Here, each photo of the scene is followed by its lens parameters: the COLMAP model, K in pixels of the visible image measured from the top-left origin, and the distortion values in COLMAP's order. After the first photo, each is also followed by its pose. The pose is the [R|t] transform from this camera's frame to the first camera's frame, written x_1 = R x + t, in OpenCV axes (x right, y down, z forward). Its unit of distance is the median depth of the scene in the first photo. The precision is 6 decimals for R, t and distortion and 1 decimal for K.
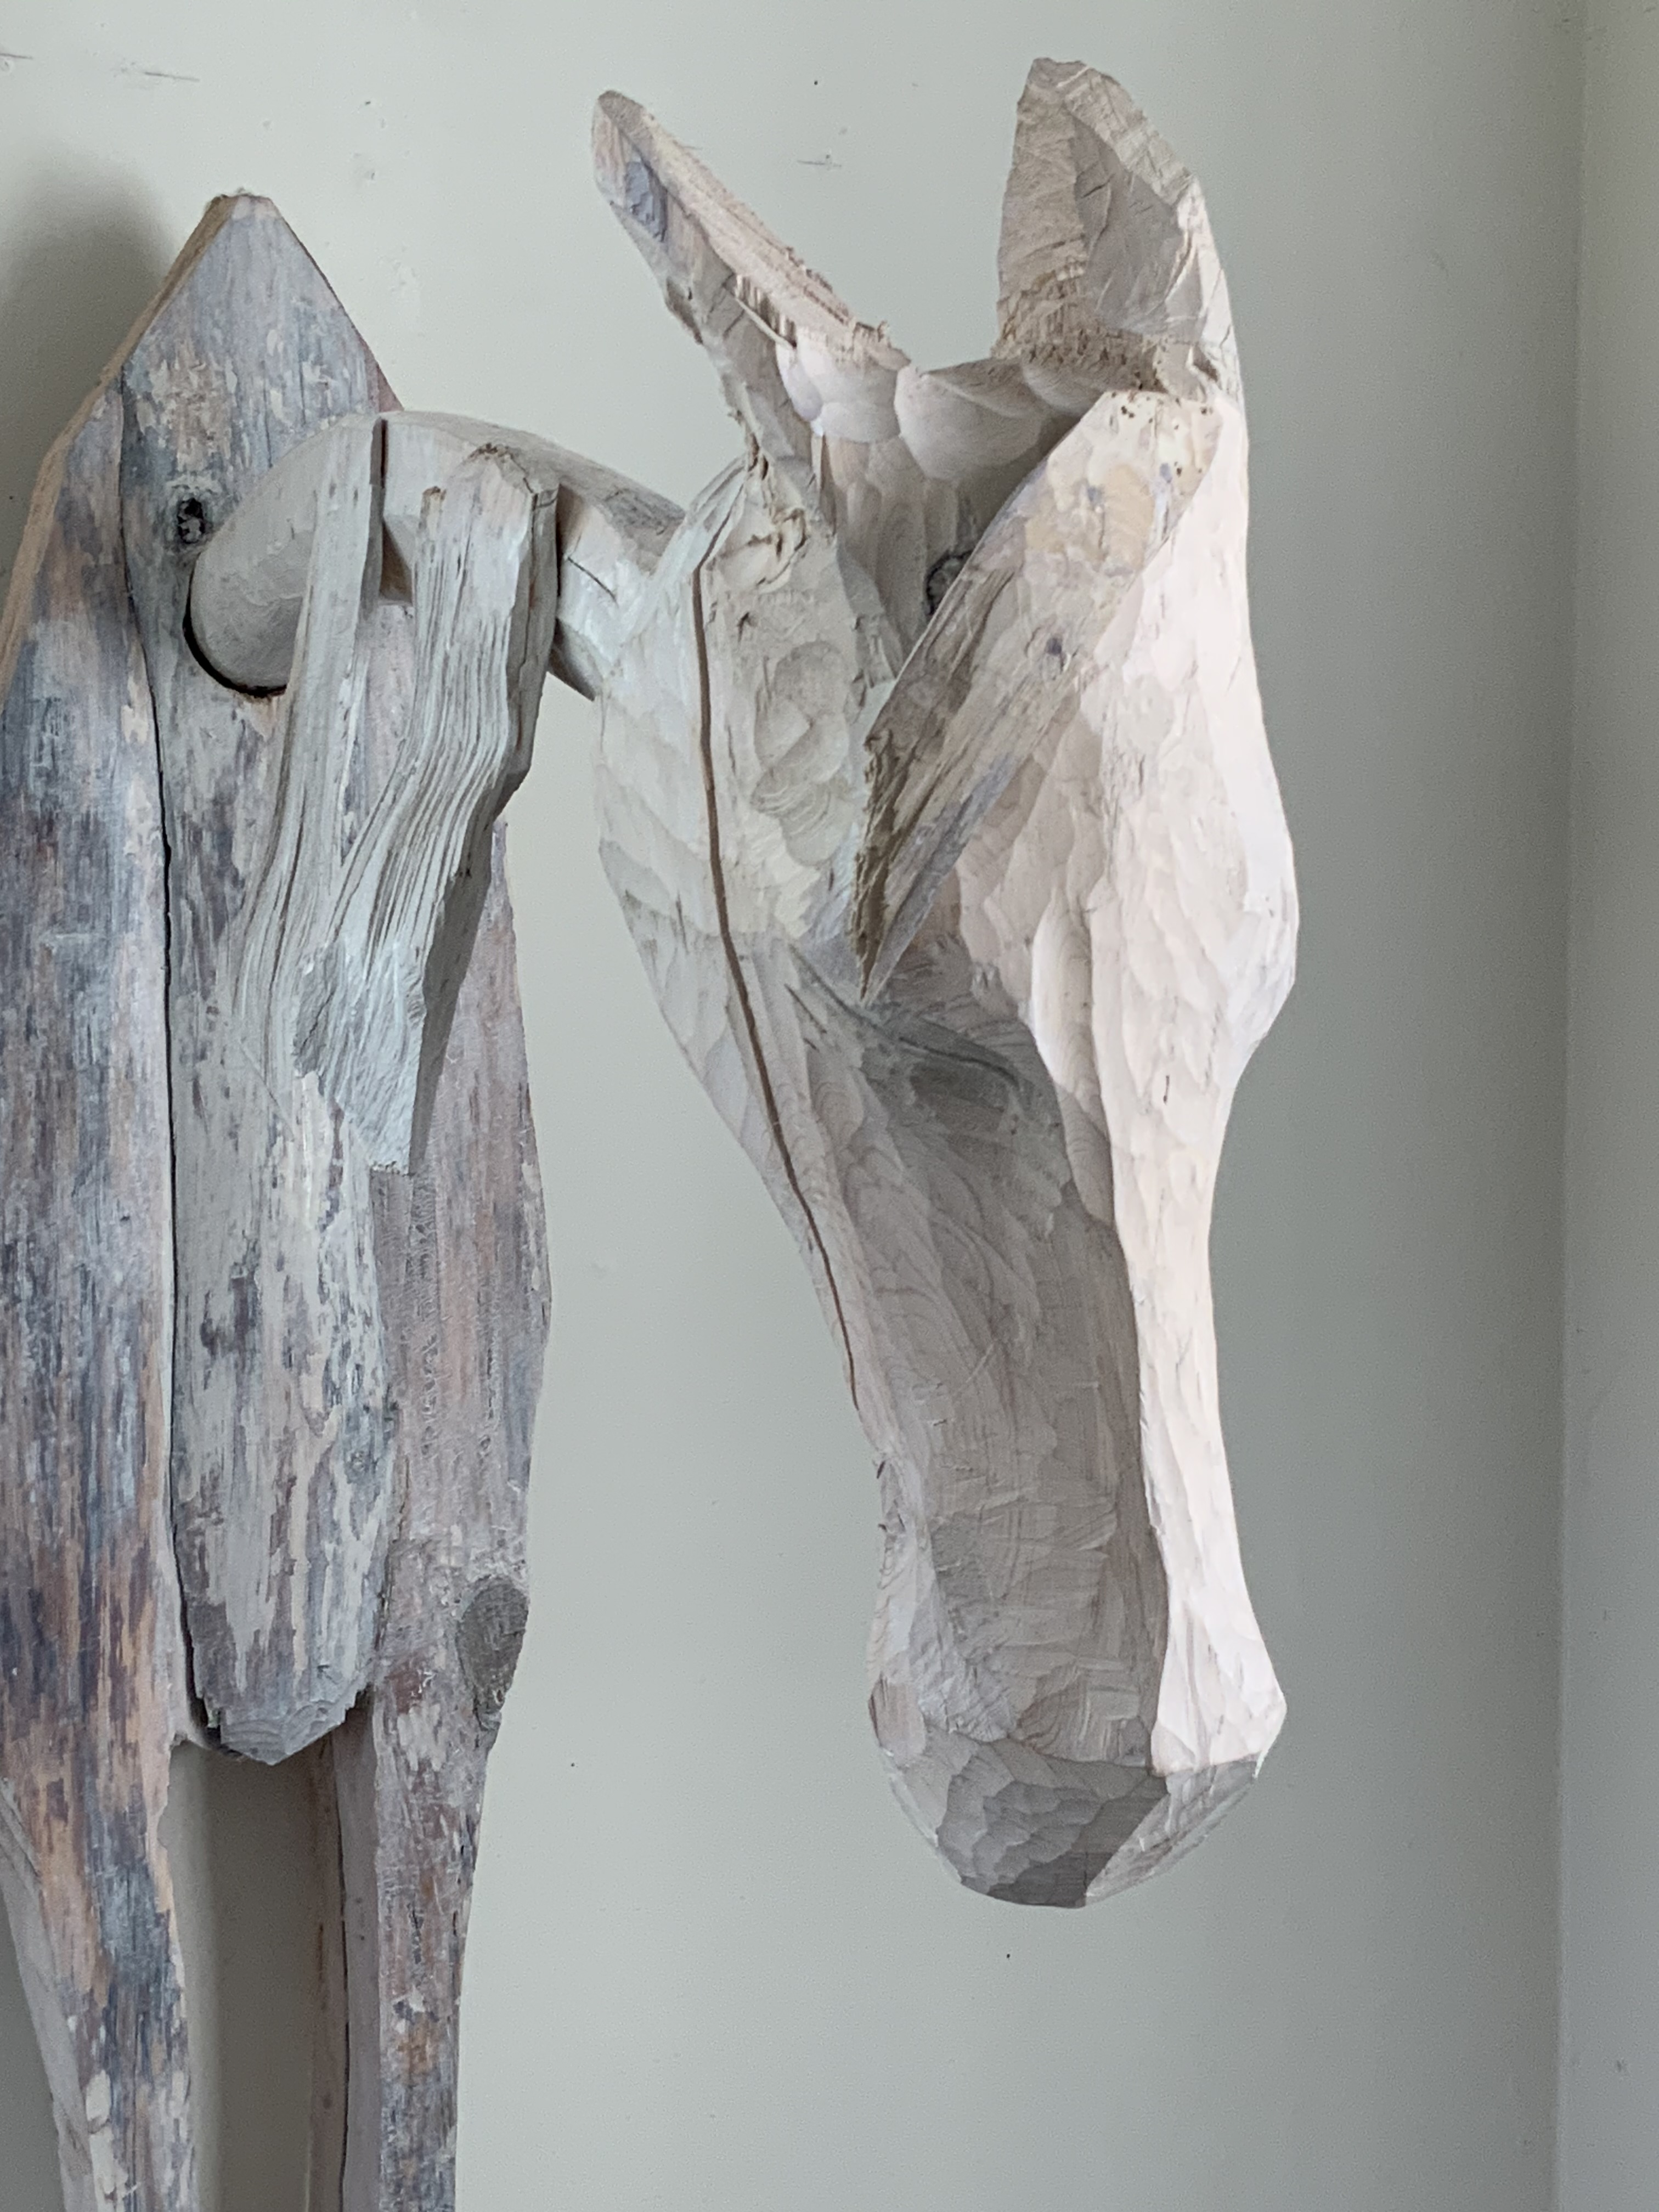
lens RADIAL K [[3519.0, 0, 829.5], [0, 3519.0, 1106.0], [0, 0, 1]] dist [0.128928, -0.134620]
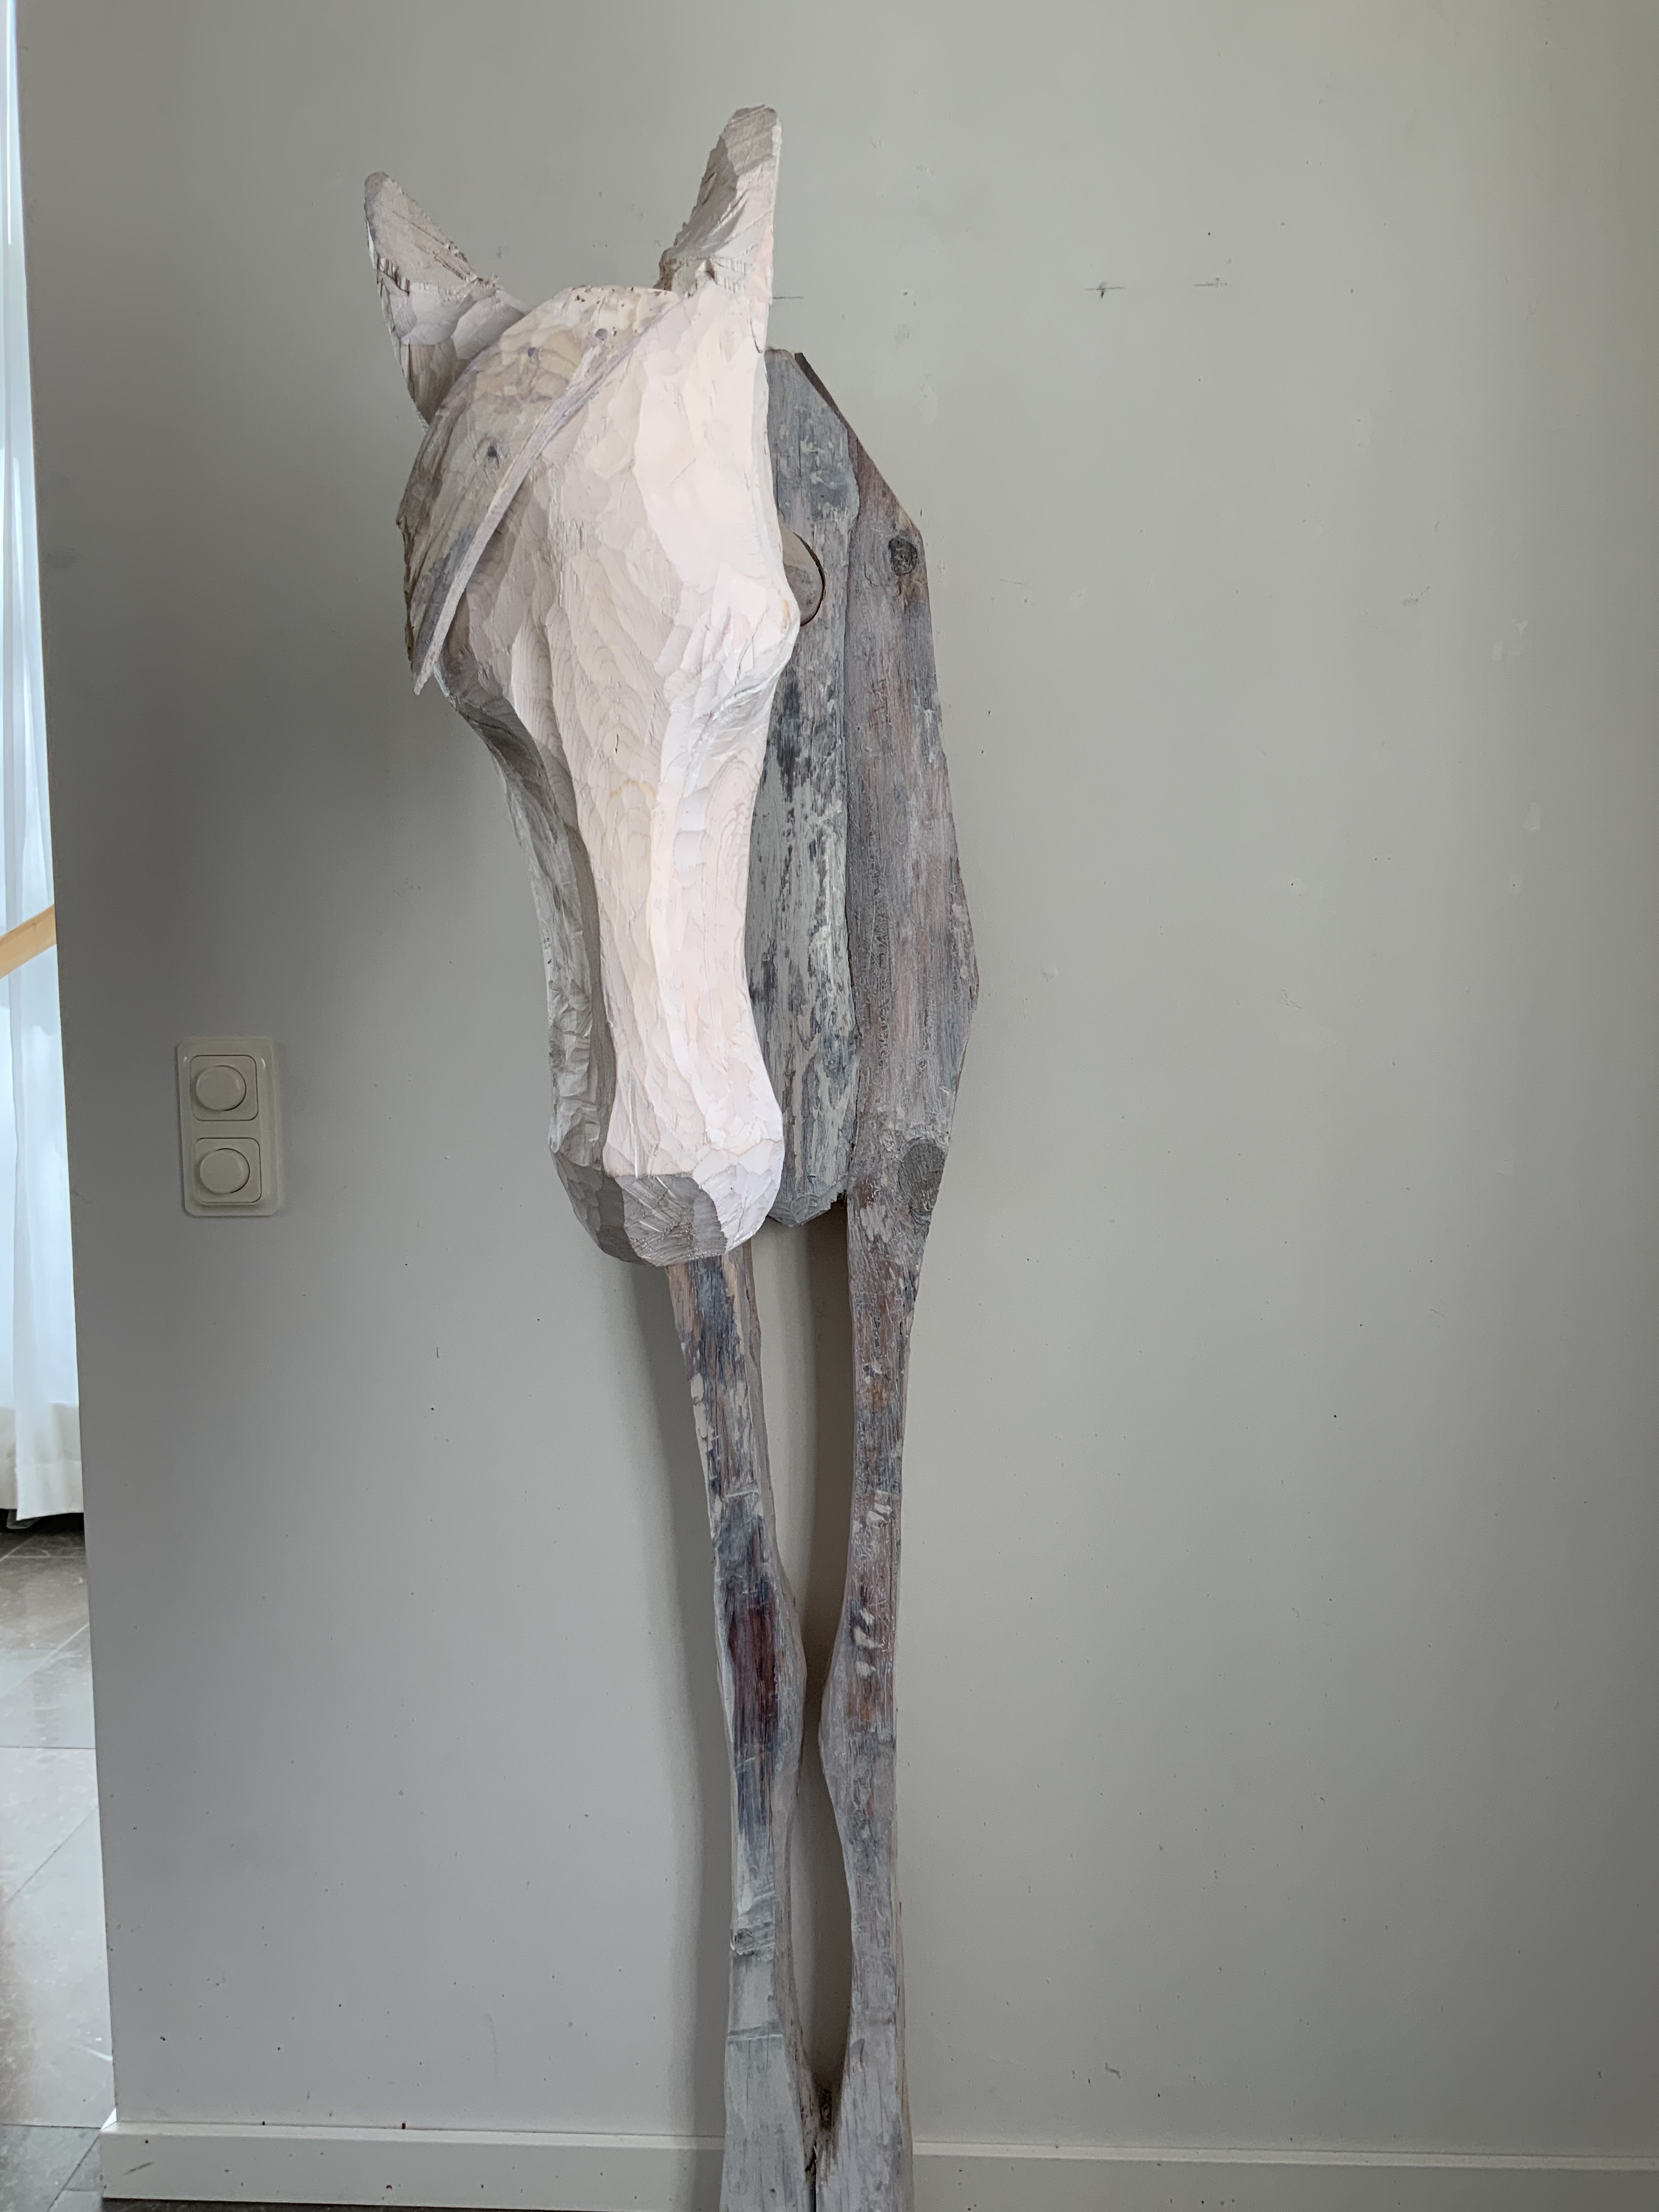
lens RADIAL K [[1829.6, 0, 829.5], [0, 1829.6, 1106.0], [0, 0, 1]] dist [0.120179, -0.257539]
pose [[0.824189, 0.050122, -0.564093, 0.396553], [-0.018609, 0.997935, 0.061481, 0.064182], [0.566009, -0.040175, 0.823419, 0.229449]]
